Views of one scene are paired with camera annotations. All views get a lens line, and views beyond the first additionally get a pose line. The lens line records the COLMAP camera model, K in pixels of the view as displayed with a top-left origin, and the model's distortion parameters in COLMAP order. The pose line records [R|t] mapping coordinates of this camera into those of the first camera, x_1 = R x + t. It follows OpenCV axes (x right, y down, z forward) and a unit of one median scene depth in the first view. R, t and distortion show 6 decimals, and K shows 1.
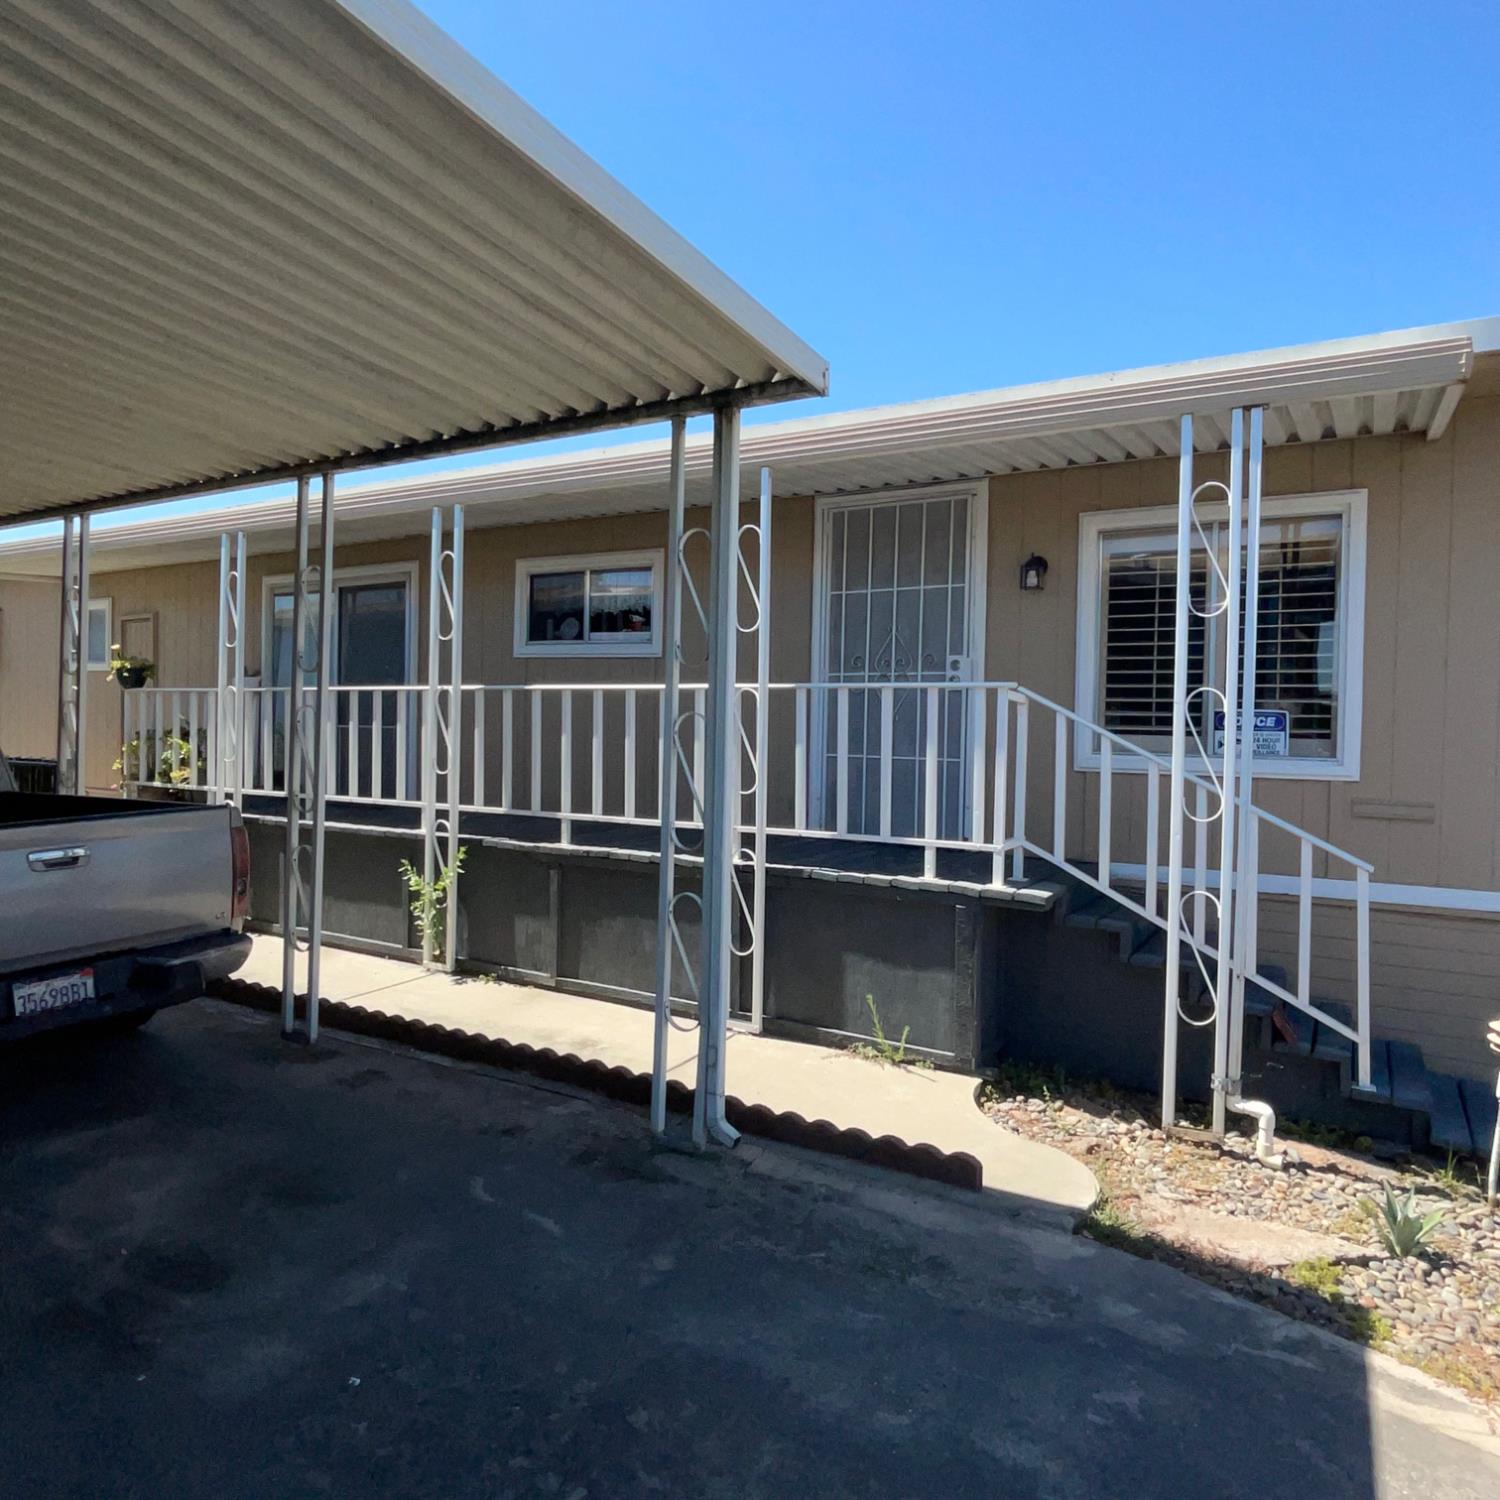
lens RADIAL K [[1016.8, 0, 755.8], [0, 1016.8, 751.1], [0, 0, 1]] dist [-0.036390, 0.021555]
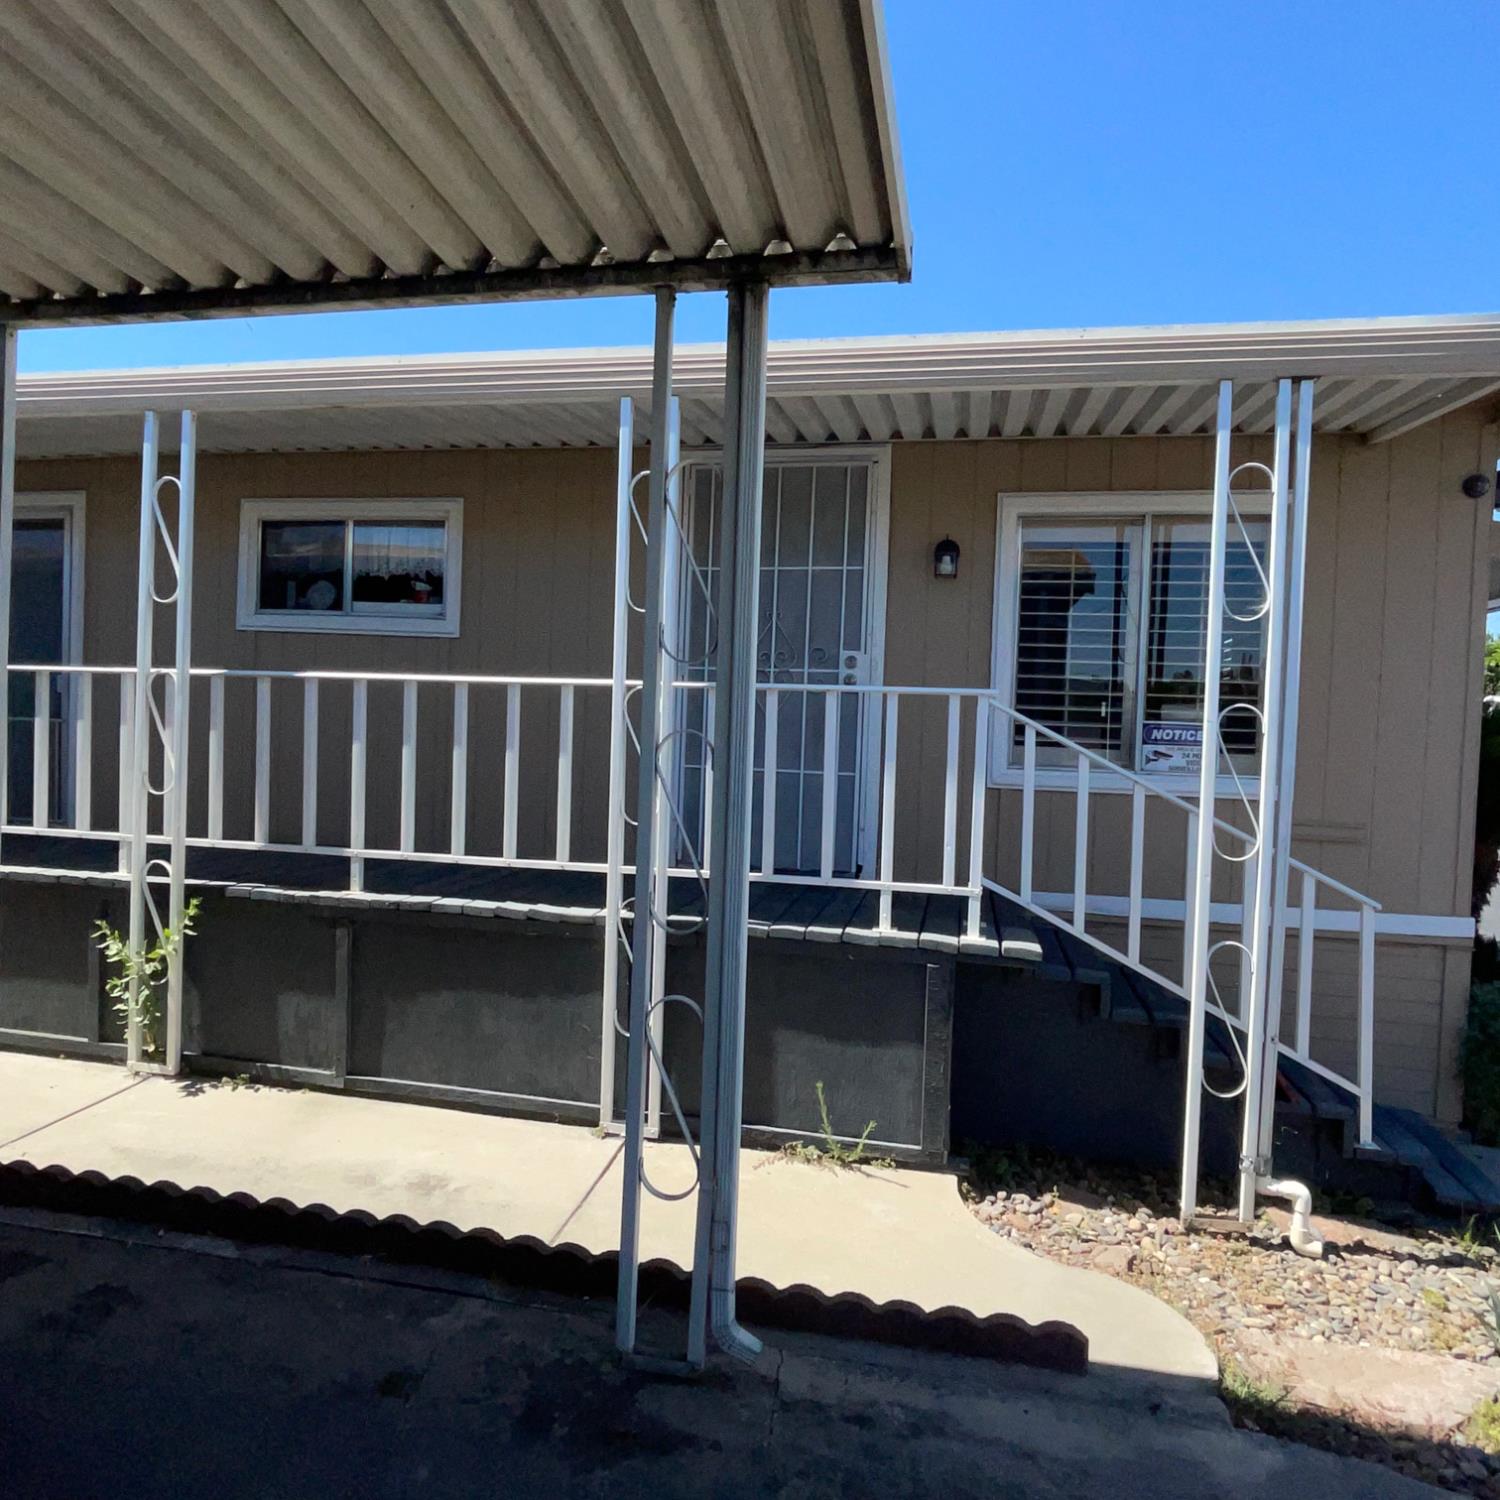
lens RADIAL K [[1016.8, 0, 737.8], [0, 1016.8, 749.1], [0, 0, 1]] dist [-0.036390, 0.021555]
pose [[0.949171, 0.003583, 0.314739, -0.194033], [-0.008249, 0.999875, 0.013493, -0.028151], [-0.314652, -0.015403, 0.949082, 0.277834]]
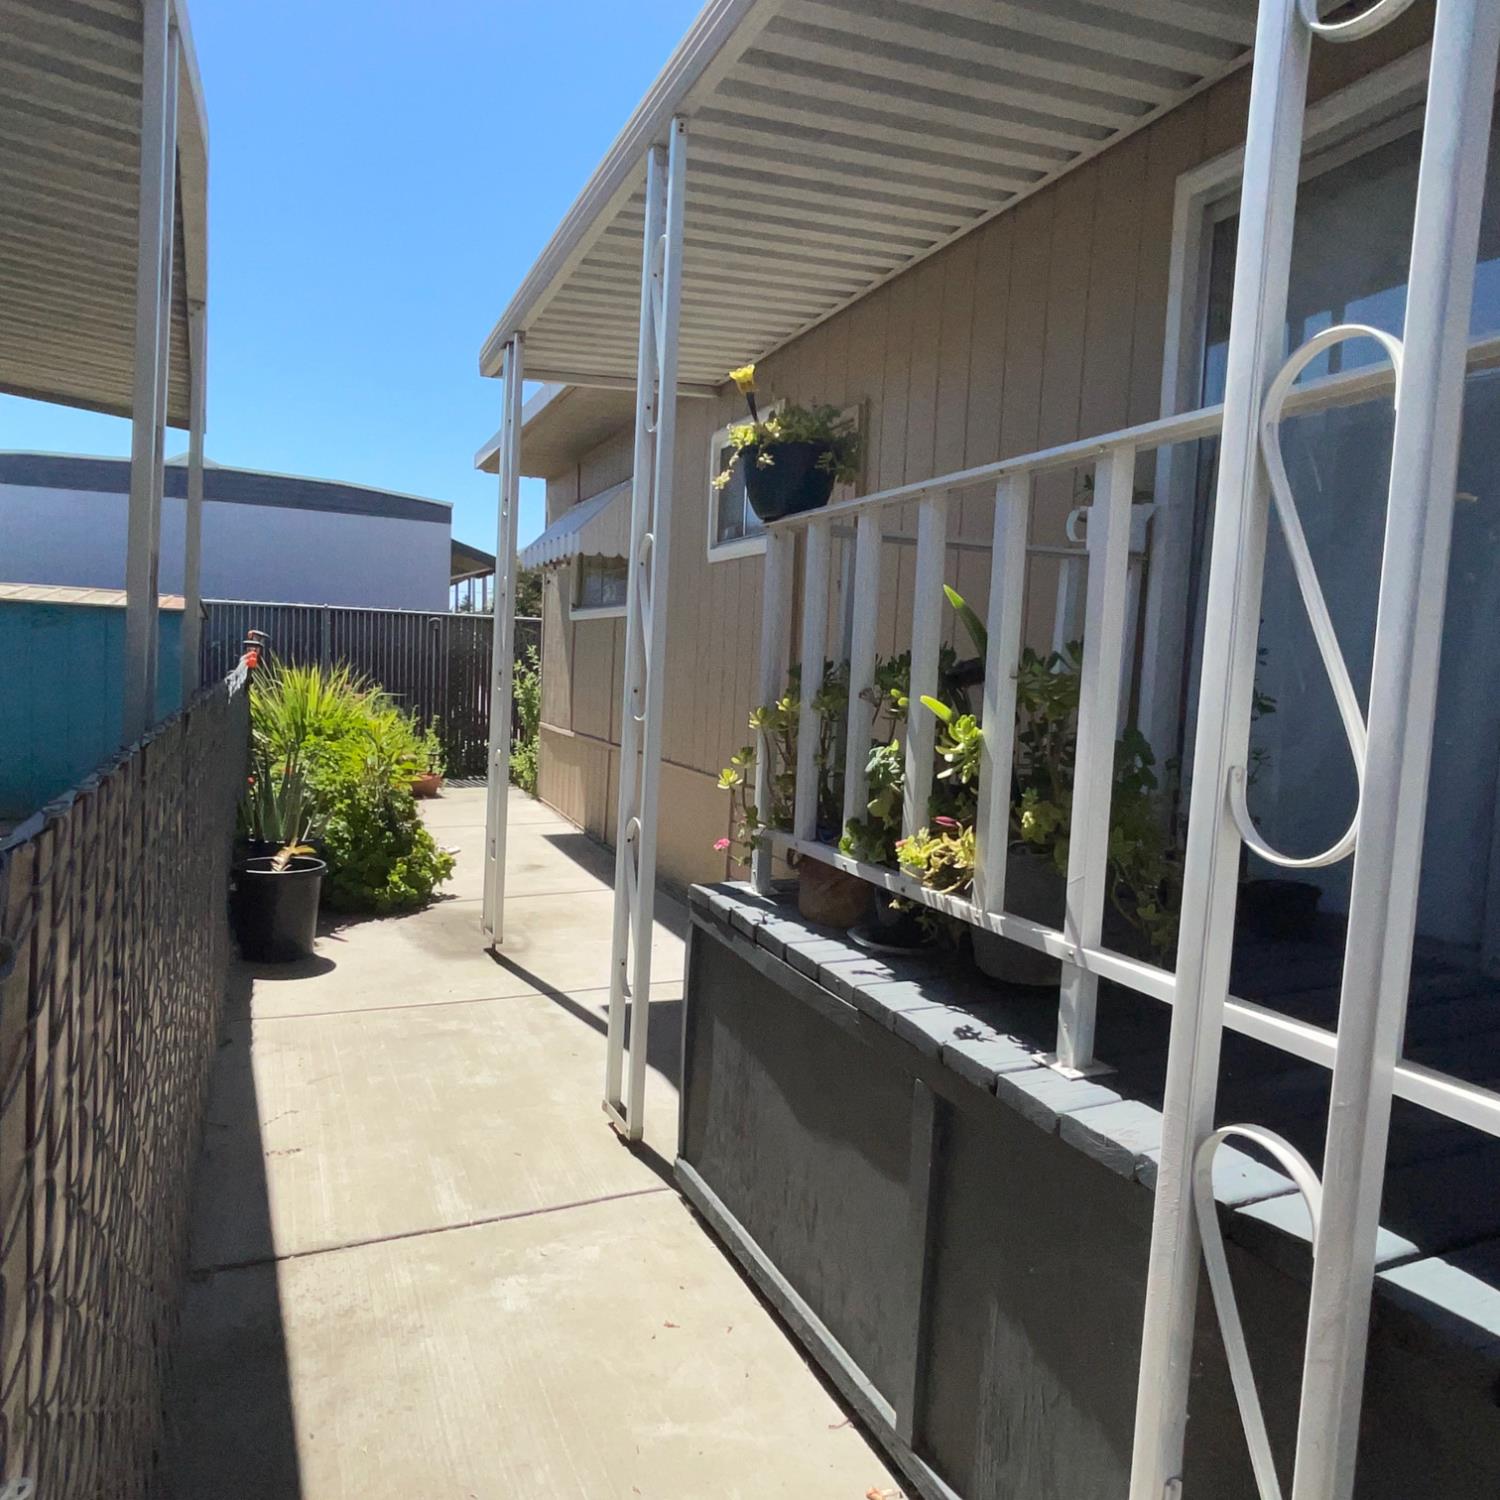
lens RADIAL K [[1016.8, 0, 746.1], [0, 1016.8, 741.3], [0, 0, 1]] dist [-0.036390, 0.021555]
pose [[0.805227, 0.060746, -0.589847, -0.834606], [-0.041462, 0.998072, 0.046186, -0.019616], [0.591515, -0.012735, 0.806193, 1.394898]]
